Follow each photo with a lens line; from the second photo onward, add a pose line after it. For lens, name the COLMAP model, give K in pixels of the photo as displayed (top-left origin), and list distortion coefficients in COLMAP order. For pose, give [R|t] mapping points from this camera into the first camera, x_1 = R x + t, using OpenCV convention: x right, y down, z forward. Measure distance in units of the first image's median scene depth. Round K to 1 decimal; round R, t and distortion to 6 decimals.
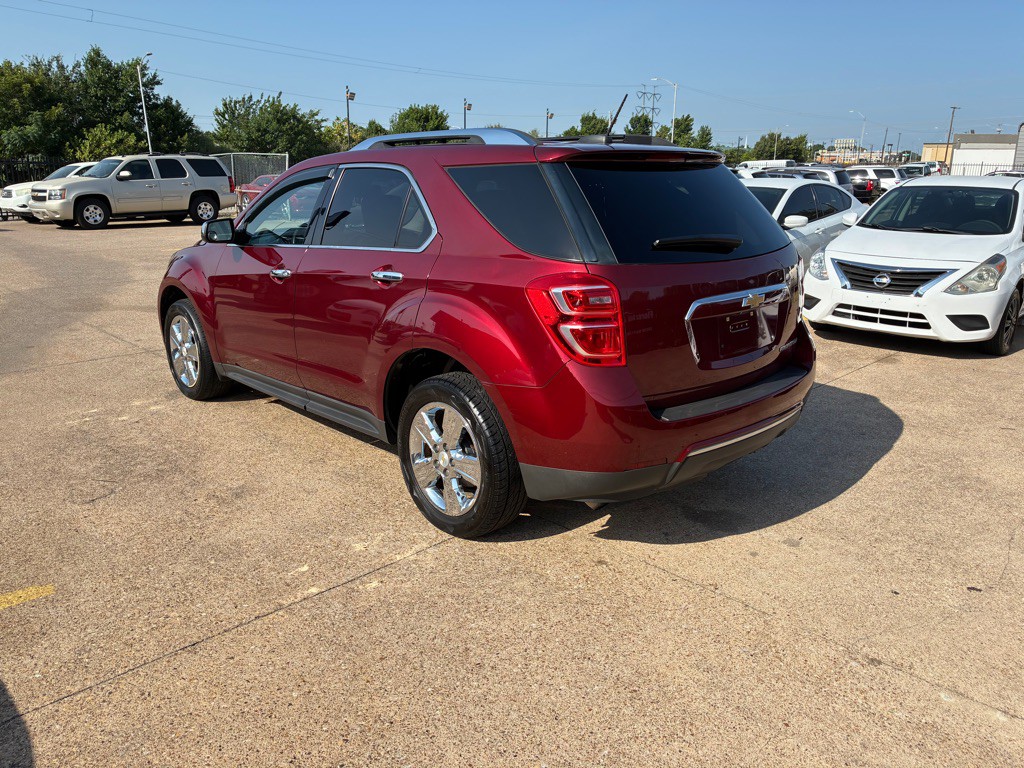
lens RADIAL K [[774.0, 0, 511.6], [0, 774.0, 376.6], [0, 0, 1]] dist [0.046456, -0.066014]
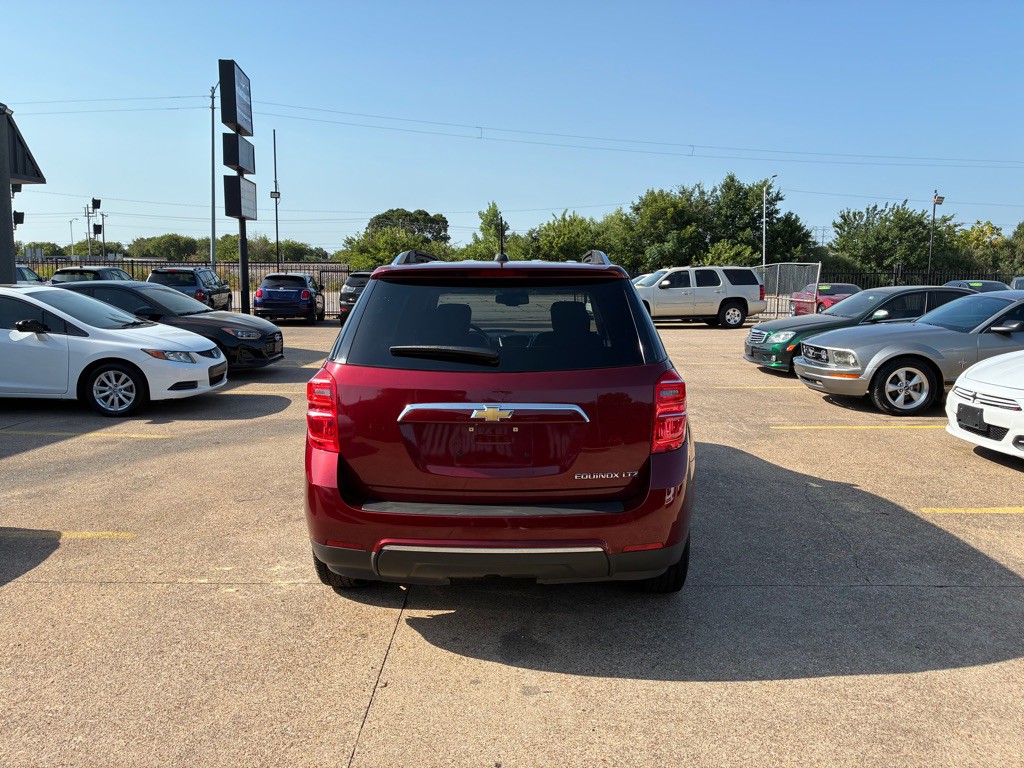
lens RADIAL K [[774.0, 0, 515.0], [0, 774.0, 380.1], [0, 0, 1]] dist [0.046456, -0.066014]
pose [[0.712929, 0.090427, -0.695381, 0.744690], [-0.179007, 0.982265, -0.055791, -0.067076], [0.678003, 0.164254, 0.716472, 0.228597]]
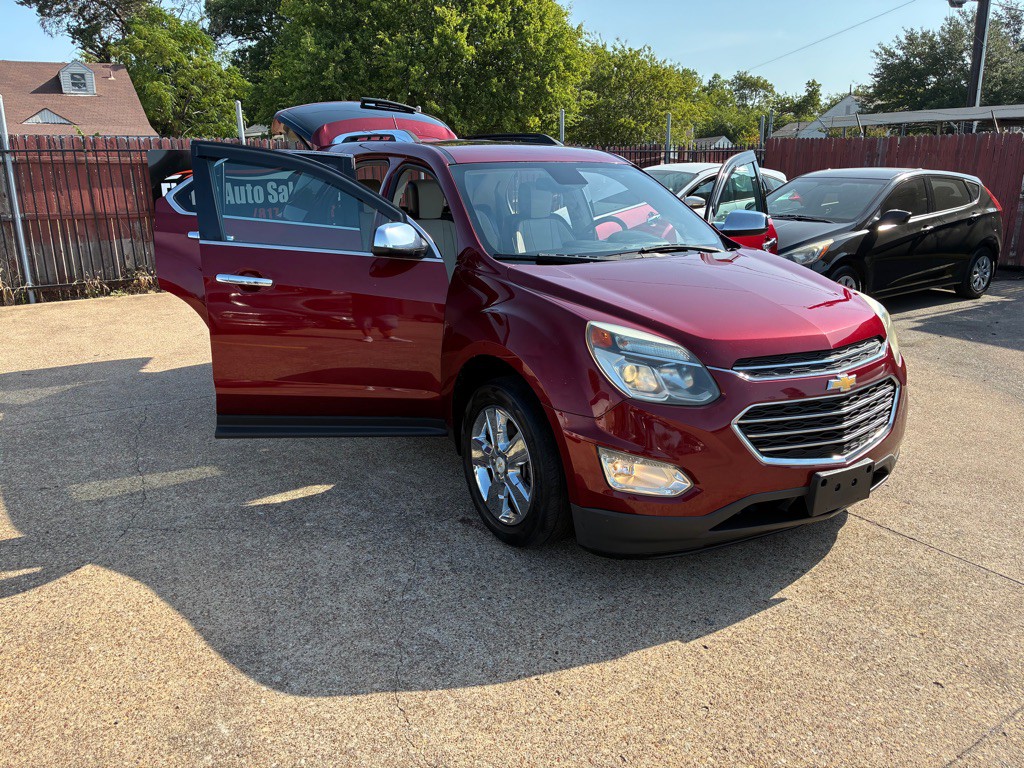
lens RADIAL K [[774.0, 0, 513.7], [0, 774.0, 386.3], [0, 0, 1]] dist [0.046456, -0.066014]
pose [[-0.980566, -0.058320, 0.187320, -0.369786], [0.046323, 0.858976, 0.509916, -0.566107], [-0.190642, 0.508683, -0.839581, 2.145935]]
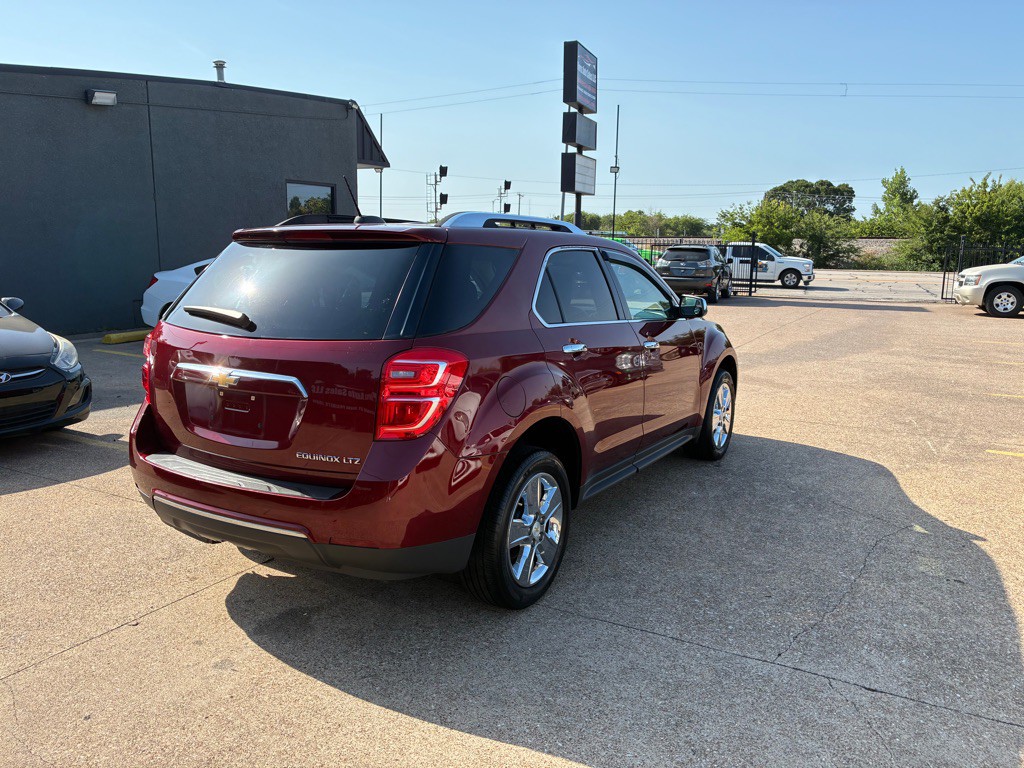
lens RADIAL K [[774.0, 0, 515.1], [0, 774.0, 382.2], [0, 0, 1]] dist [0.046456, -0.066014]
pose [[0.287156, 0.161893, -0.944104, 0.975327], [-0.256157, 0.962697, 0.087170, -0.199424], [0.922998, 0.216808, 0.317914, 0.757821]]
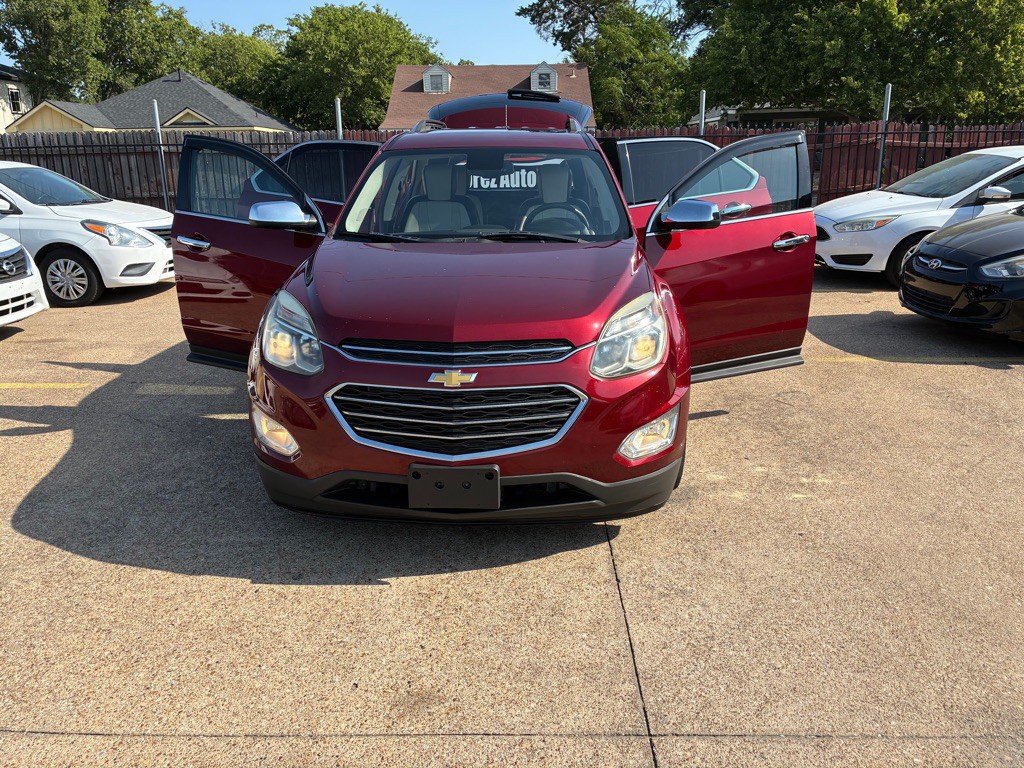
lens RADIAL K [[774.0, 0, 513.7], [0, 774.0, 381.1], [0, 0, 1]] dist [0.046456, -0.066014]
pose [[-0.704975, -0.198136, 0.680994, -0.986808], [0.189129, 0.872896, 0.449759, -0.490689], [-0.683550, 0.445864, -0.577896, 1.866914]]
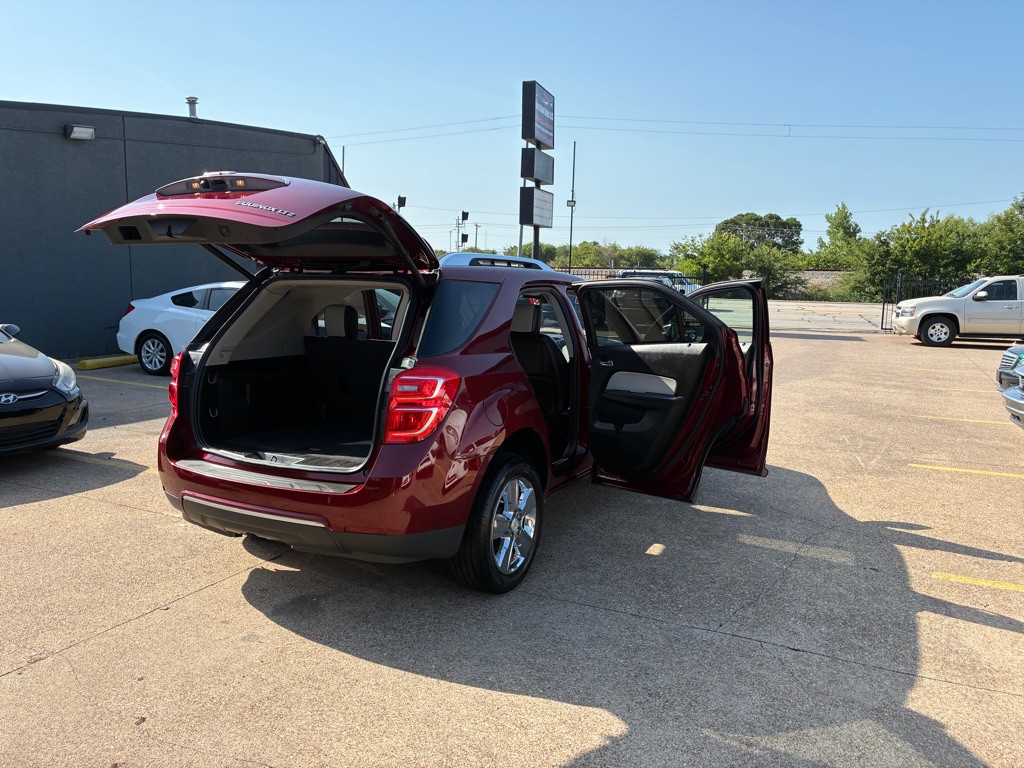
lens RADIAL K [[774.0, 0, 506.6], [0, 774.0, 387.0], [0, 0, 1]] dist [0.046456, -0.066014]
pose [[0.329945, 0.132664, -0.934632, 1.095322], [-0.258512, 0.964926, 0.045704, -0.187873], [0.907914, 0.226533, 0.352667, 0.690912]]
